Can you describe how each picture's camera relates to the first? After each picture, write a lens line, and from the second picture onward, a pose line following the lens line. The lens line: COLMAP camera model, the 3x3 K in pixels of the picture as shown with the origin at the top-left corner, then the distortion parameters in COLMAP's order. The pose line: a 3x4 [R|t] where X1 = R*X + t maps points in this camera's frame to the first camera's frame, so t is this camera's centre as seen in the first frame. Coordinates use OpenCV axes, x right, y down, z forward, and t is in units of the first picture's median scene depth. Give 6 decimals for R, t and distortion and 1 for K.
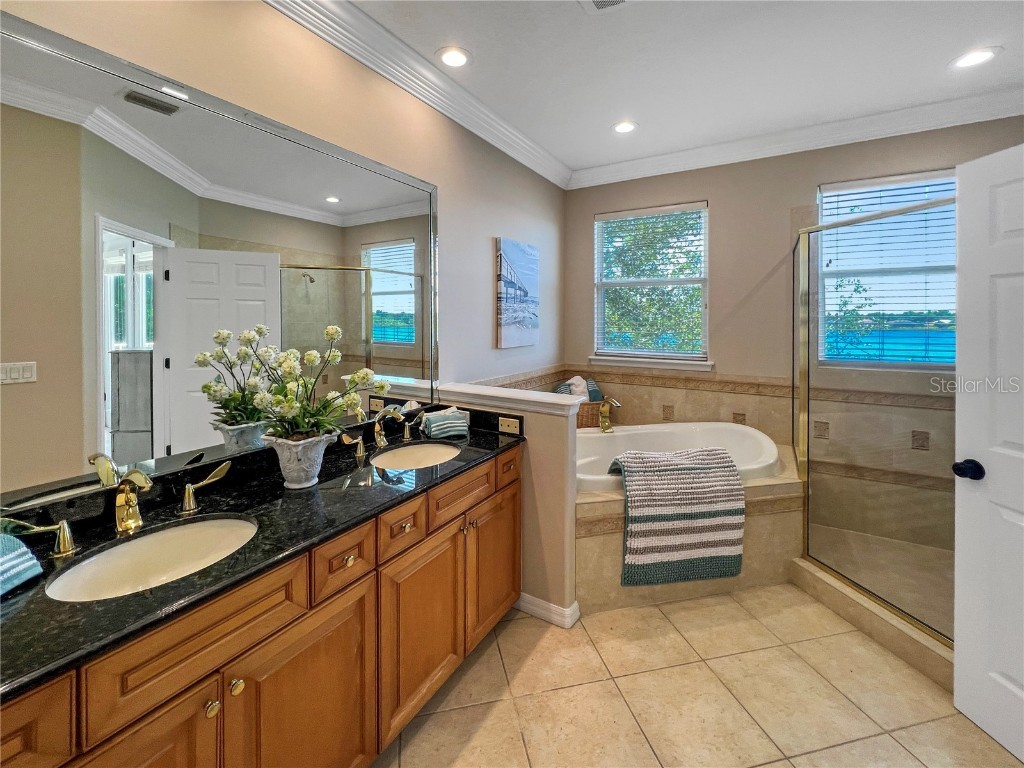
lens RADIAL K [[419.5, 0, 529.2], [0, 419.5, 317.2], [0, 0, 1]] dist [-0.002385, 0.001273]
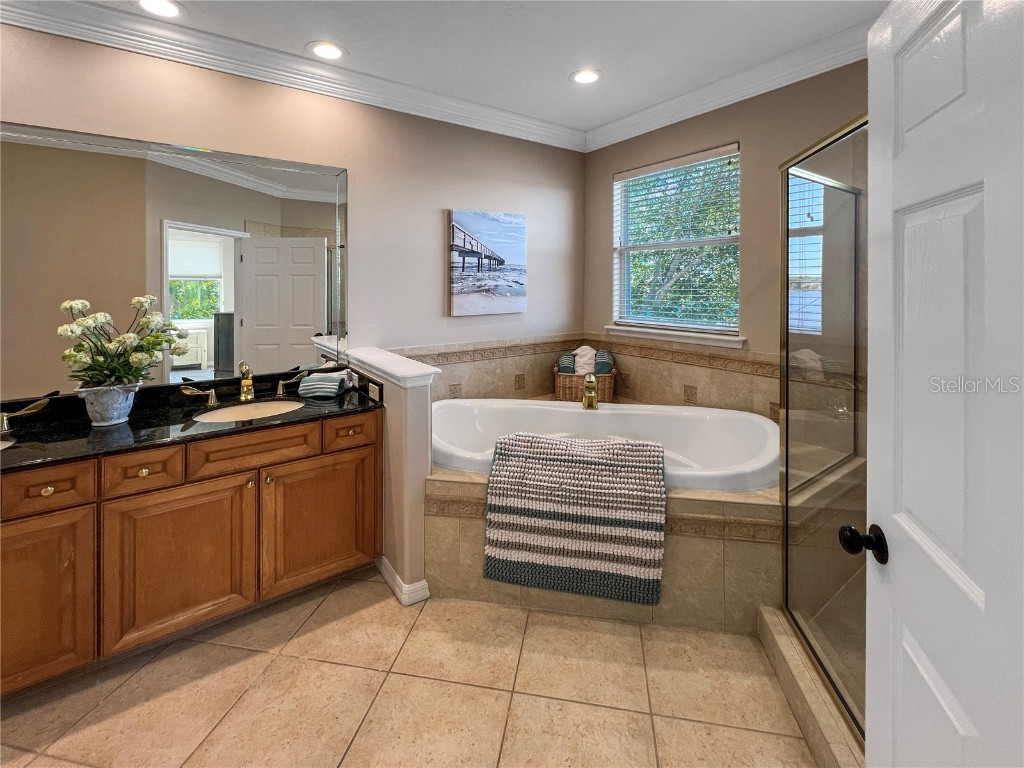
lens RADIAL K [[392.3, 0, 538.0], [0, 392.3, 284.7], [0, 0, 1]] dist [-0.001490, -0.000005]
pose [[0.921506, -0.011672, -0.388188, 0.576468], [0.012060, 0.999926, -0.001437, 0.000773], [0.388176, -0.003357, 0.921579, 0.219111]]
